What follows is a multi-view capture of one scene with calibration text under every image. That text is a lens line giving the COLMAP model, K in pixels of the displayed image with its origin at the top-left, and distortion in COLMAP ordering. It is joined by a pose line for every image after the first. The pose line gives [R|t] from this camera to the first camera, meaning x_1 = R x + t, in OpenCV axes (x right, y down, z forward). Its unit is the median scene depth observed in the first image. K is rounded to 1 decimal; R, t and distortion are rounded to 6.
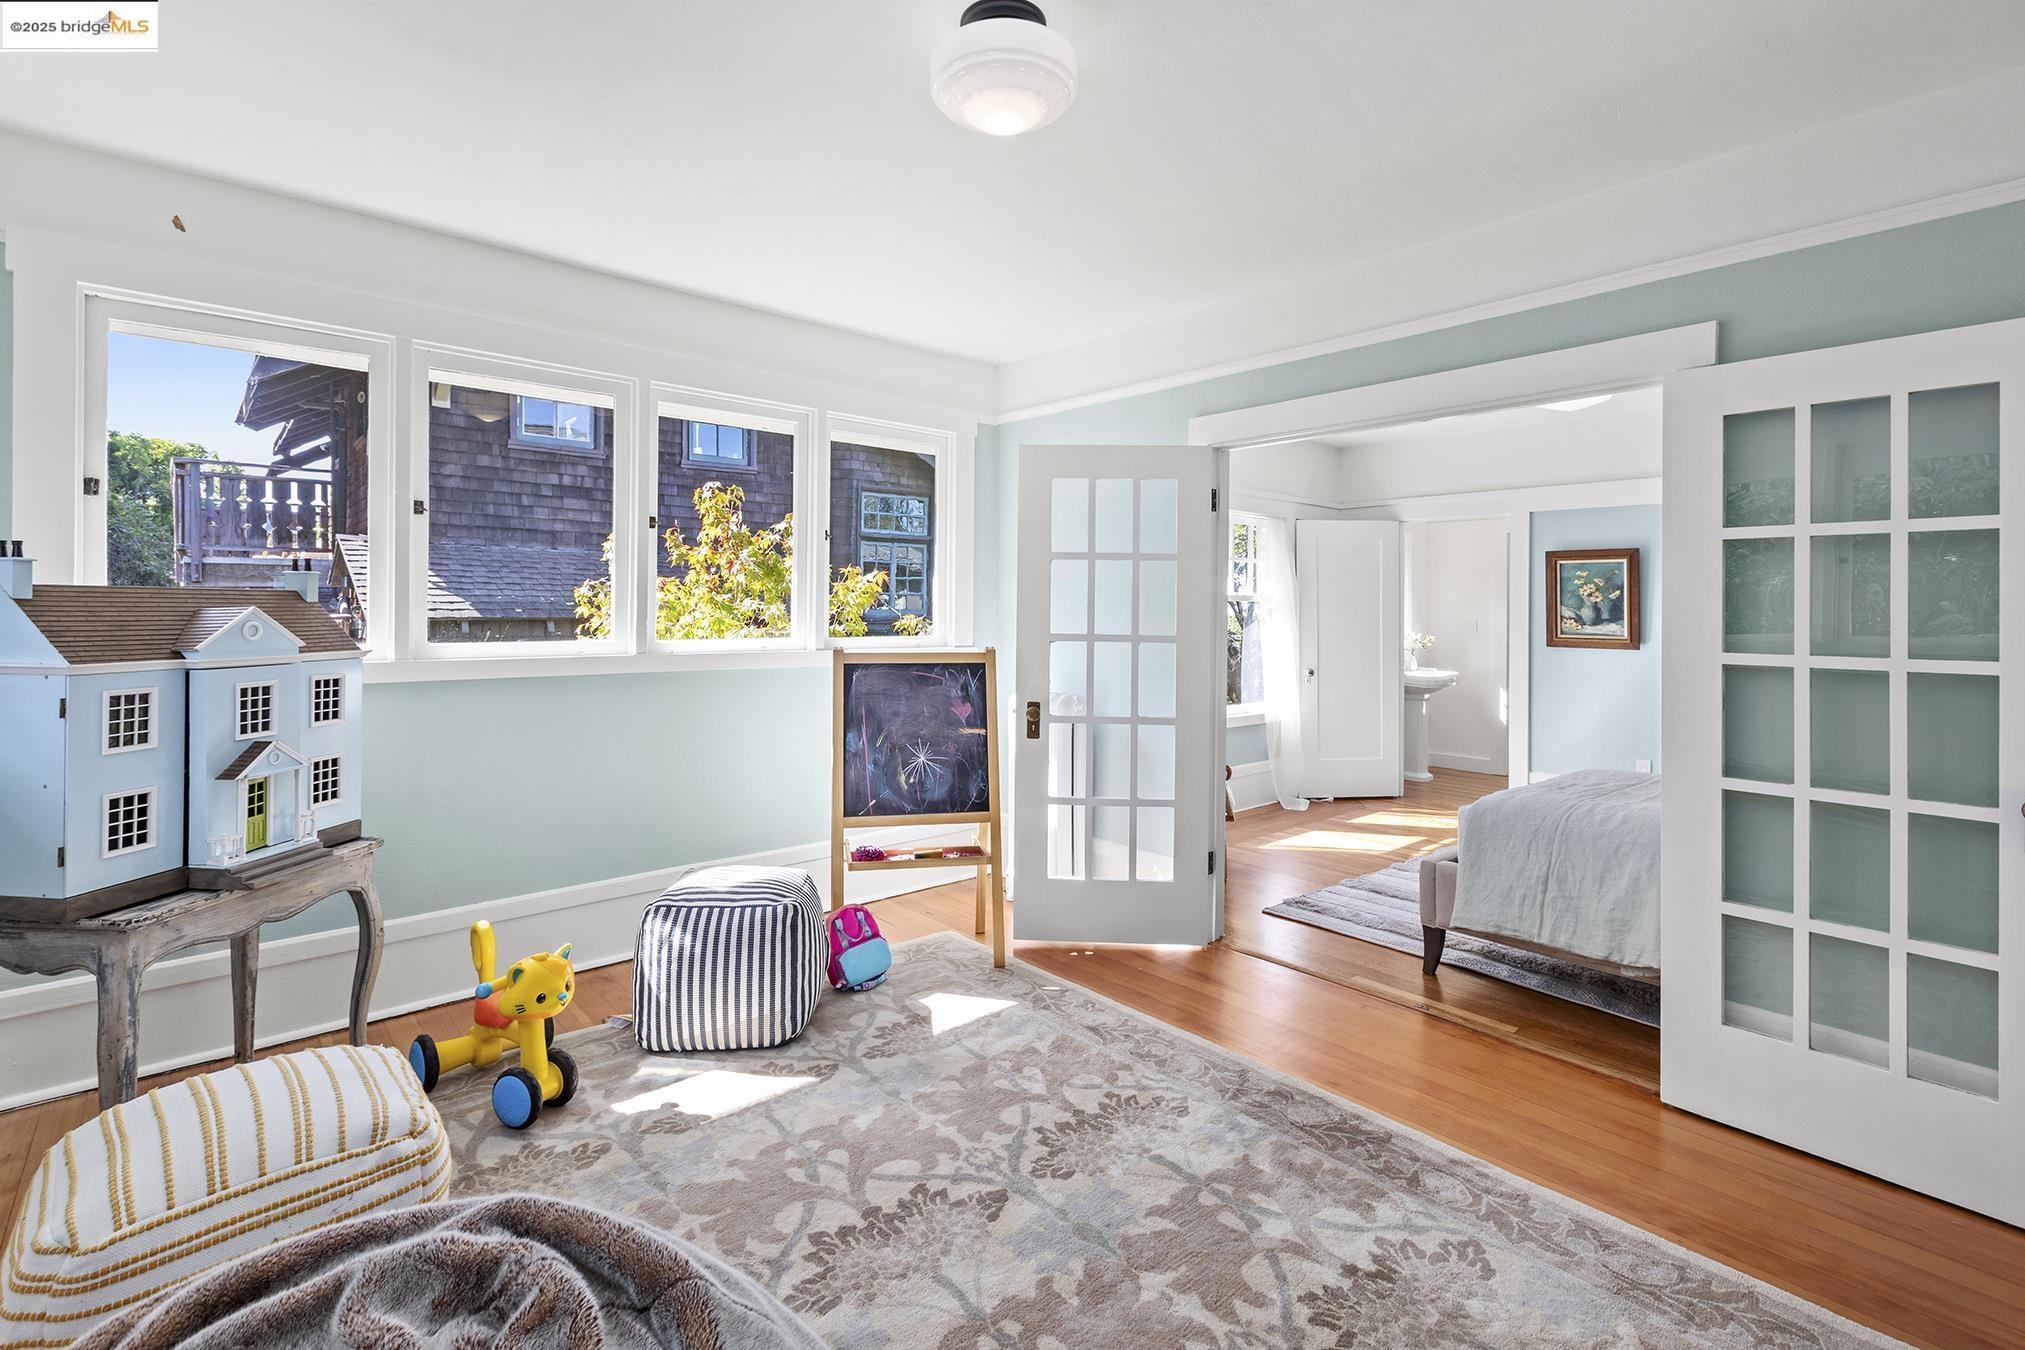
lens RADIAL K [[924.7, 0, 1021.6], [0, 924.7, 593.2], [0, 0, 1]] dist [0.002685, 0.000532]
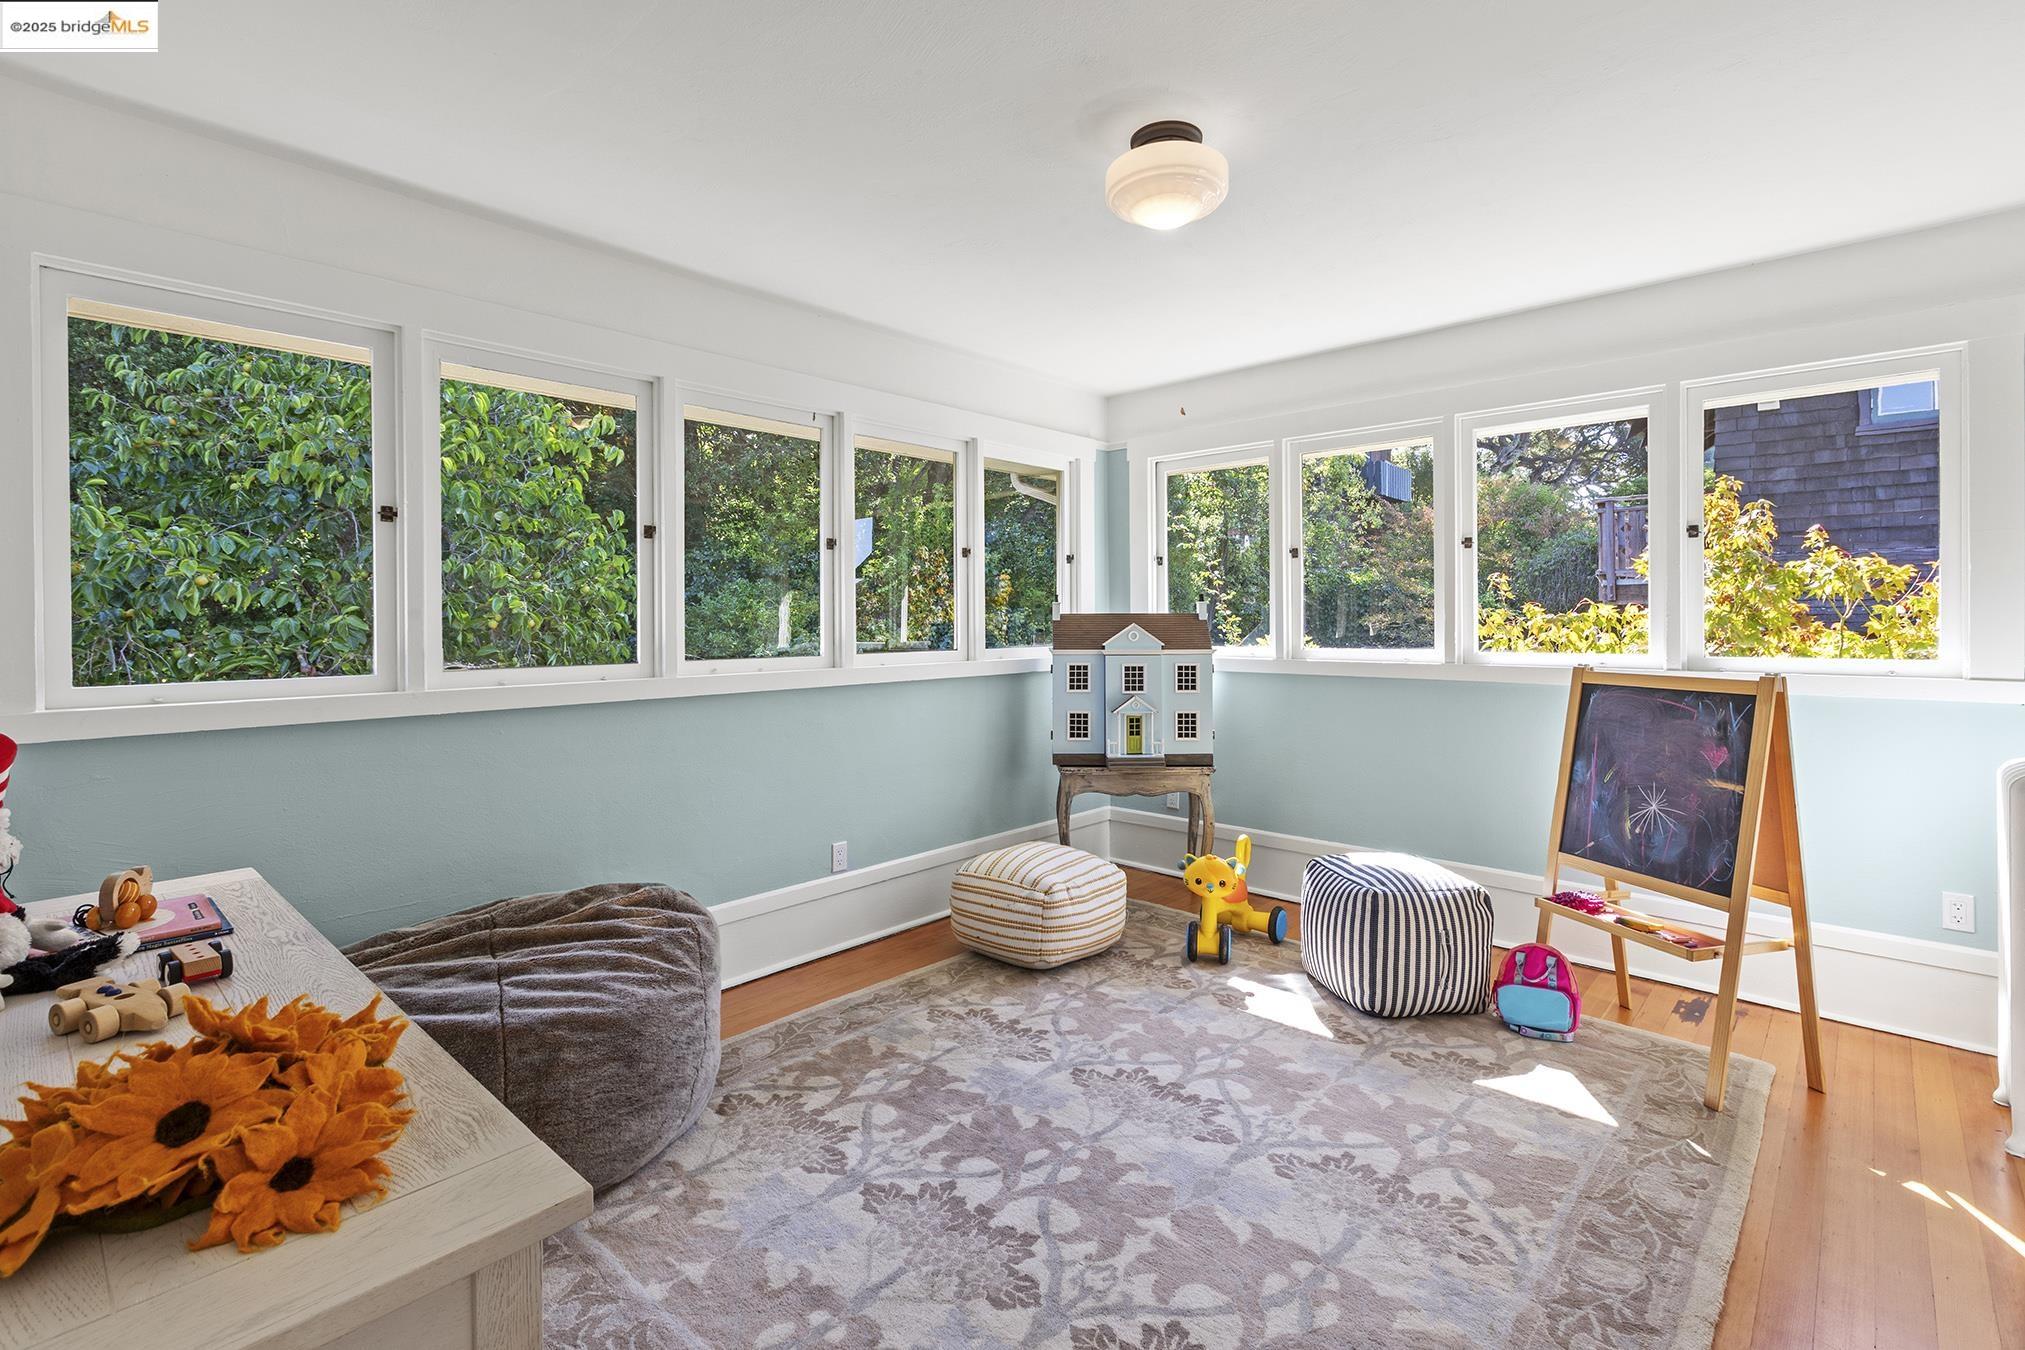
lens RADIAL K [[924.7, 0, 1021.6], [0, 924.7, 593.2], [0, 0, 1]] dist [0.002685, 0.000532]
pose [[0.099990, -0.037866, -0.994268, 0.707316], [0.022548, 0.999105, -0.035783, 0.010427], [0.994733, -0.018841, 0.100754, 0.412191]]
